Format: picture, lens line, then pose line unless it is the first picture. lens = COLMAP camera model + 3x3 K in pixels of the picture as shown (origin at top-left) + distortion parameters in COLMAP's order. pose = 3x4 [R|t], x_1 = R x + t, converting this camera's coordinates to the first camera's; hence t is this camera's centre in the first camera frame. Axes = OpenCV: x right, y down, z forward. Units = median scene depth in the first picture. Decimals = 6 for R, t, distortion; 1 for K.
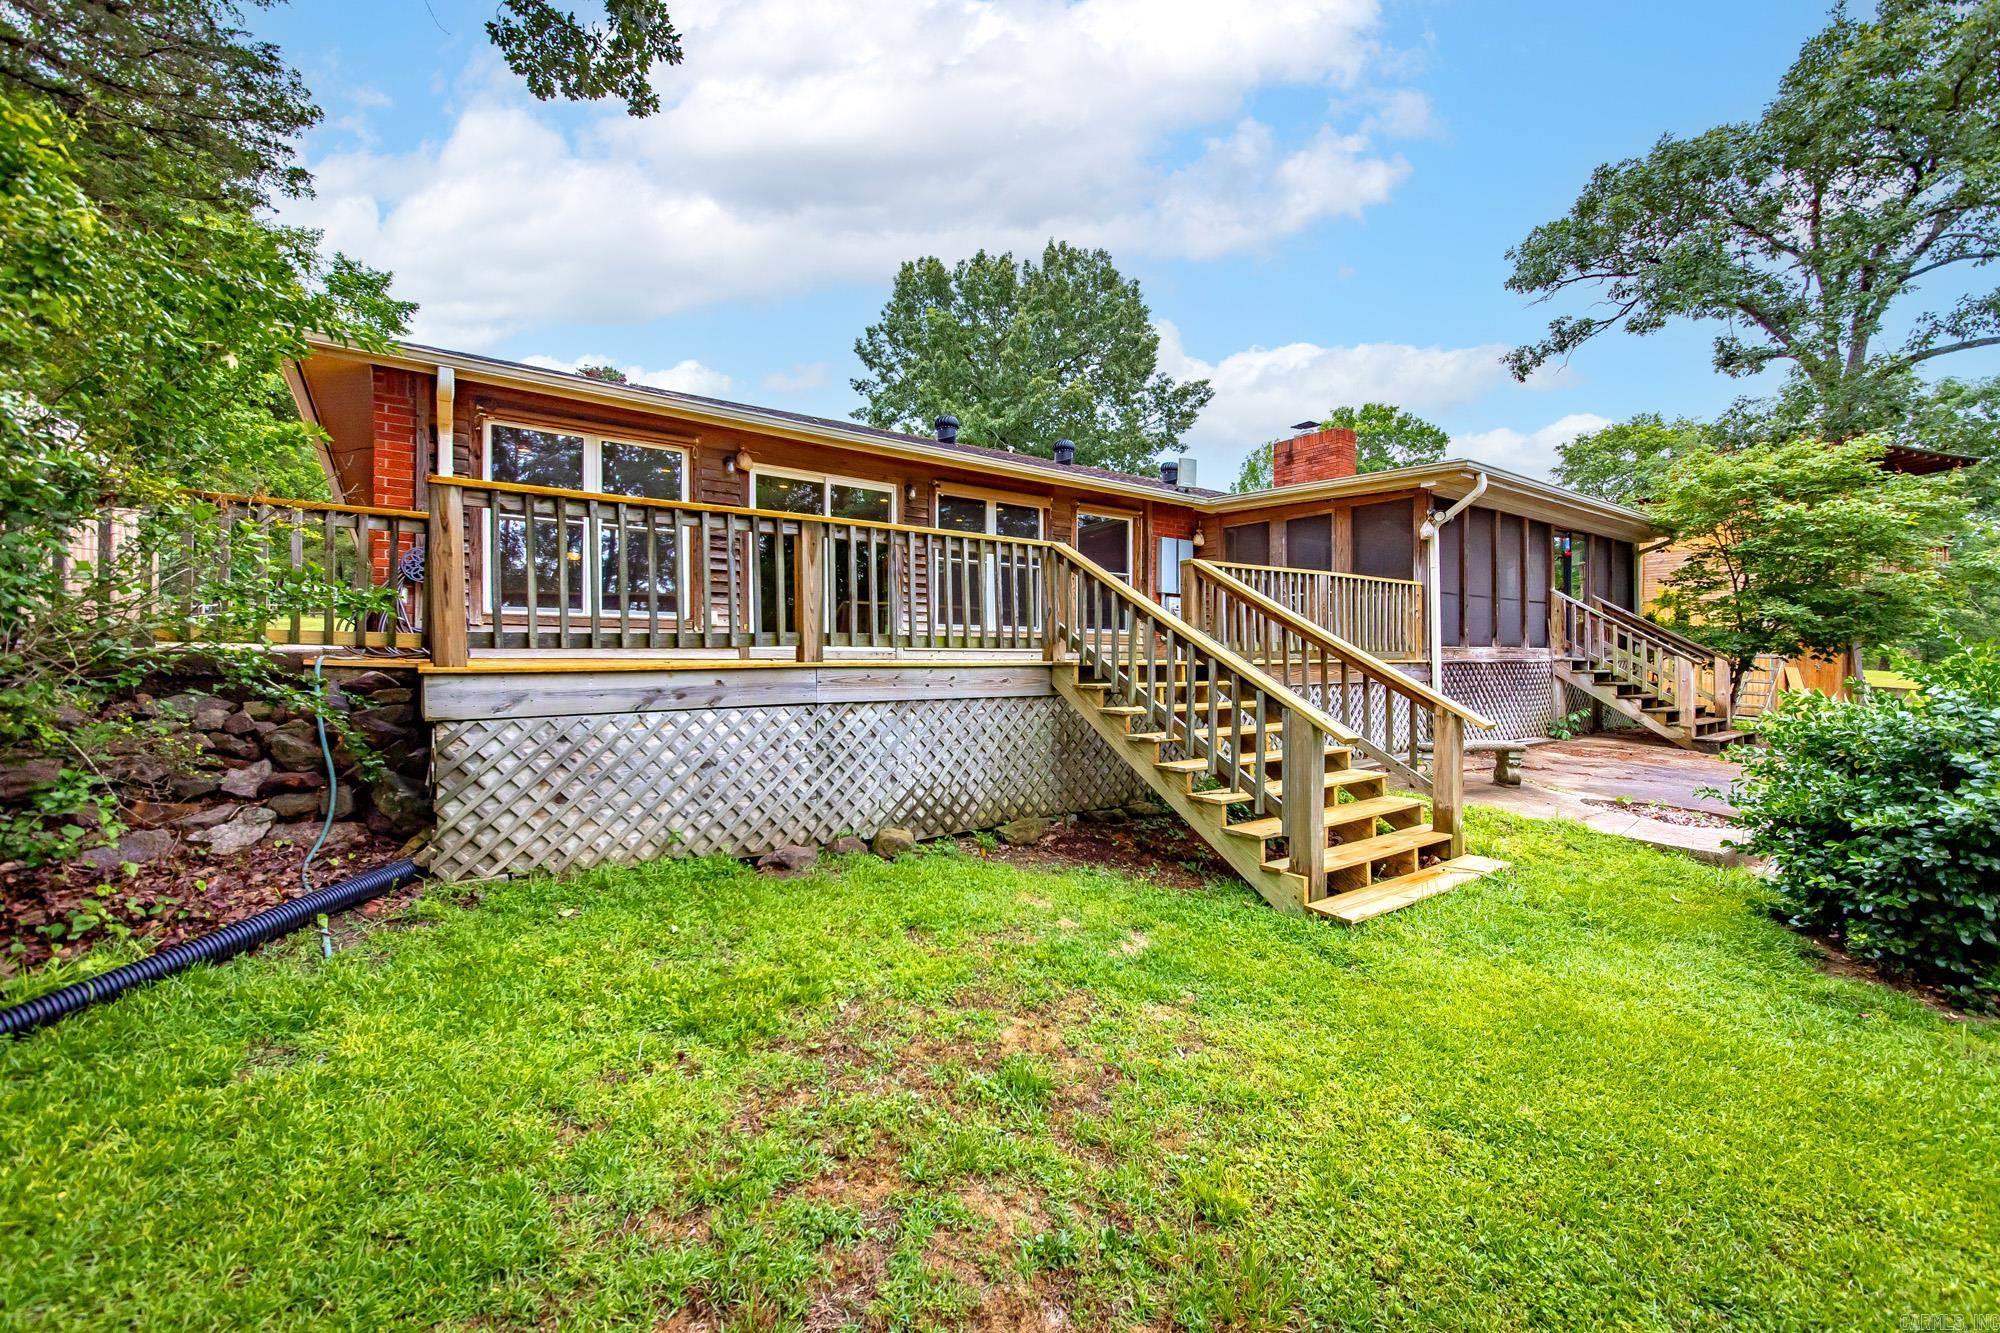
lens RADIAL K [[809.5, 0, 998.7], [0, 809.5, 647.9], [0, 0, 1]] dist [0.009289, 0.000268]
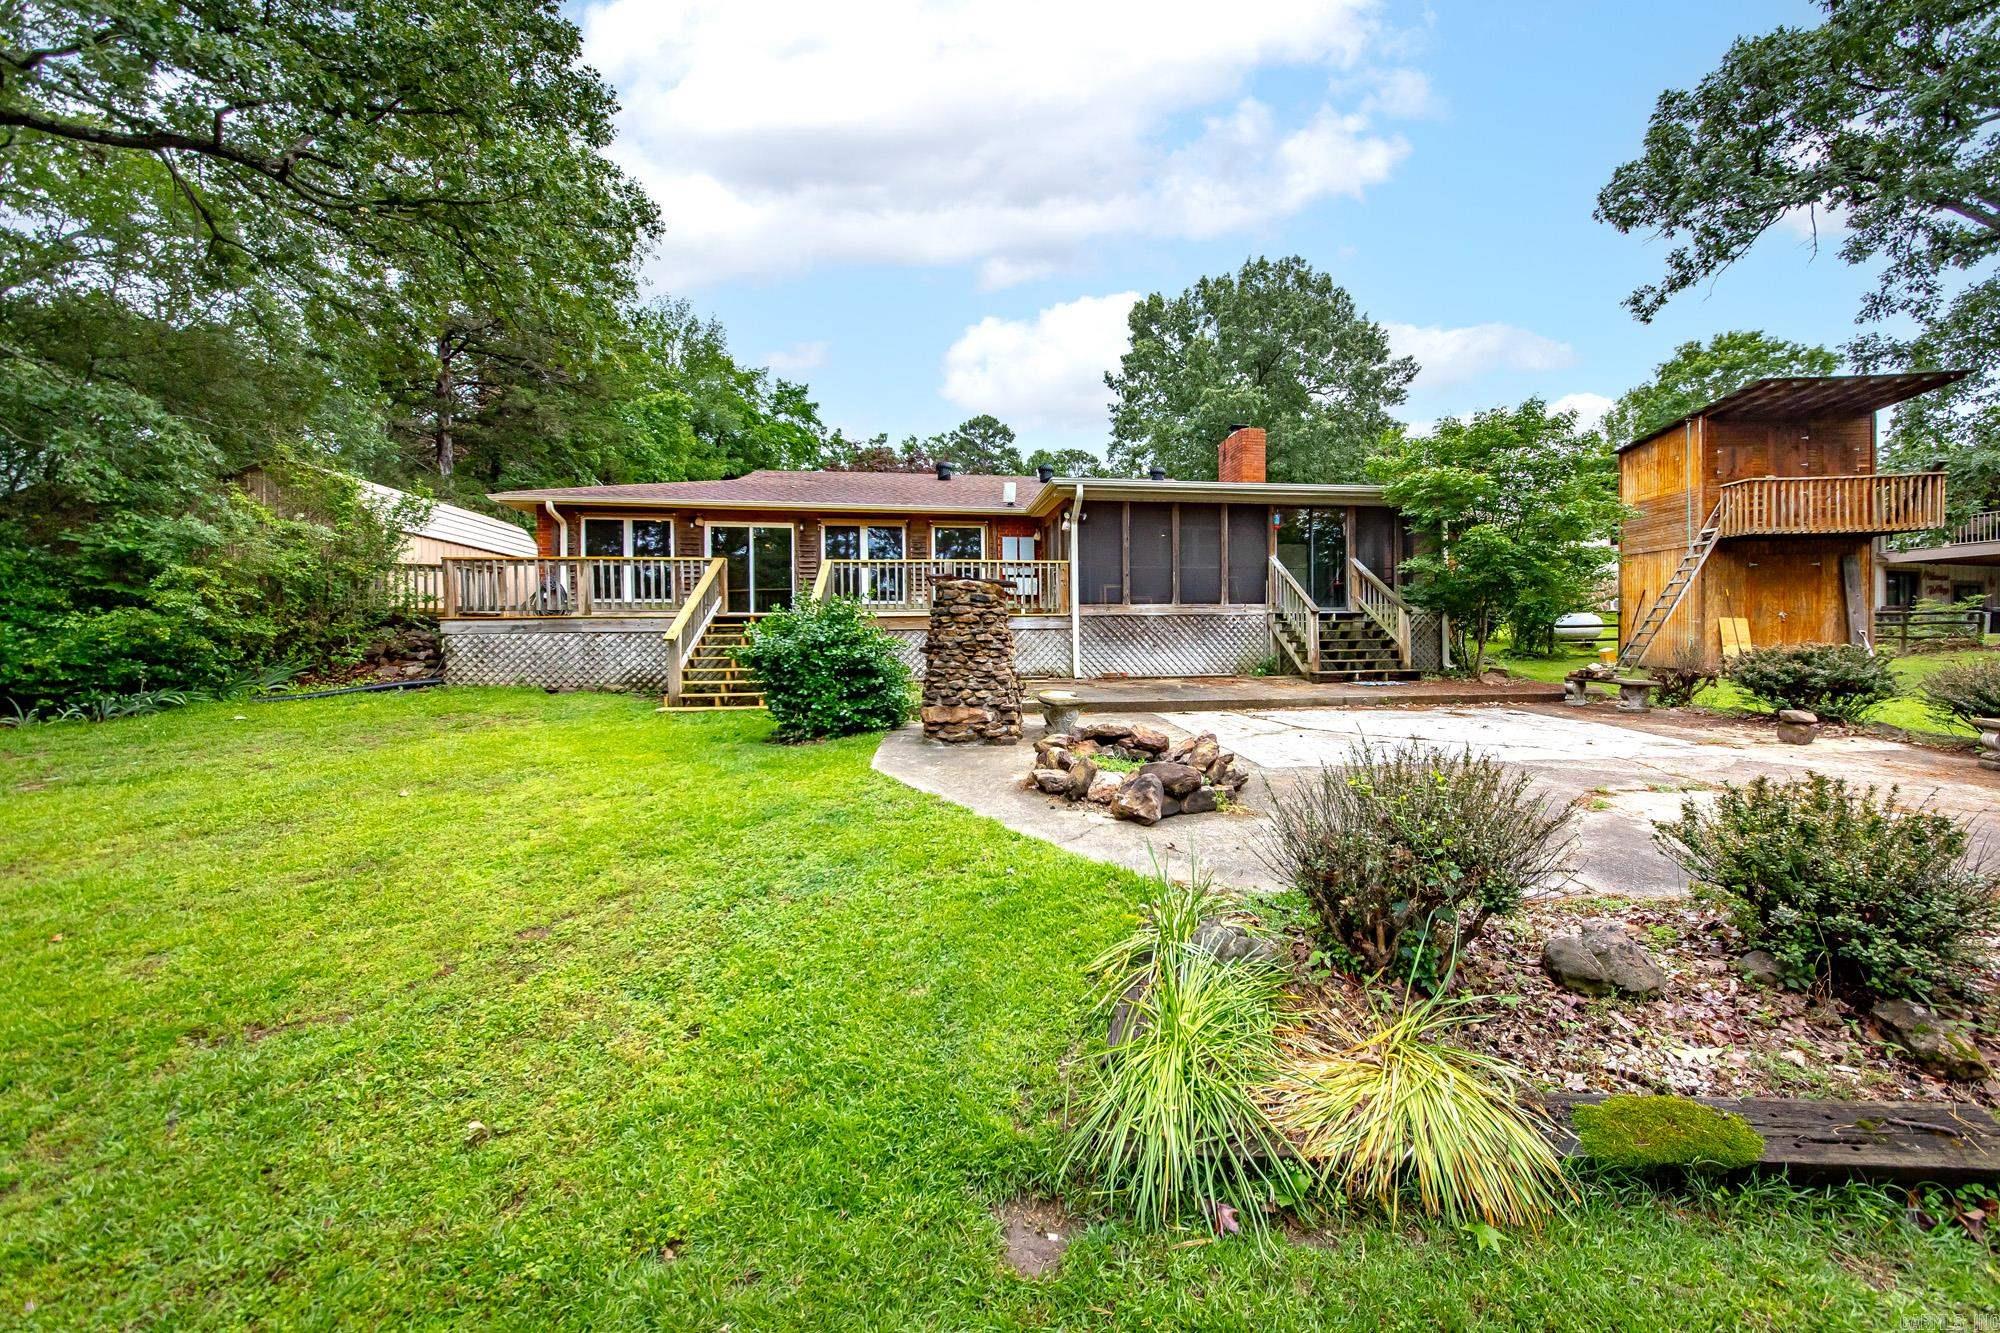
lens RADIAL K [[718.7, 0, 1003.4], [0, 718.7, 643.5], [0, 0, 1]] dist [-0.000081, 0.000049]
pose [[0.894687, -0.008829, -0.446607, 0.279393], [0.015780, 0.999805, 0.011847, 0.014062], [0.446415, -0.017647, 0.894652, -0.059021]]
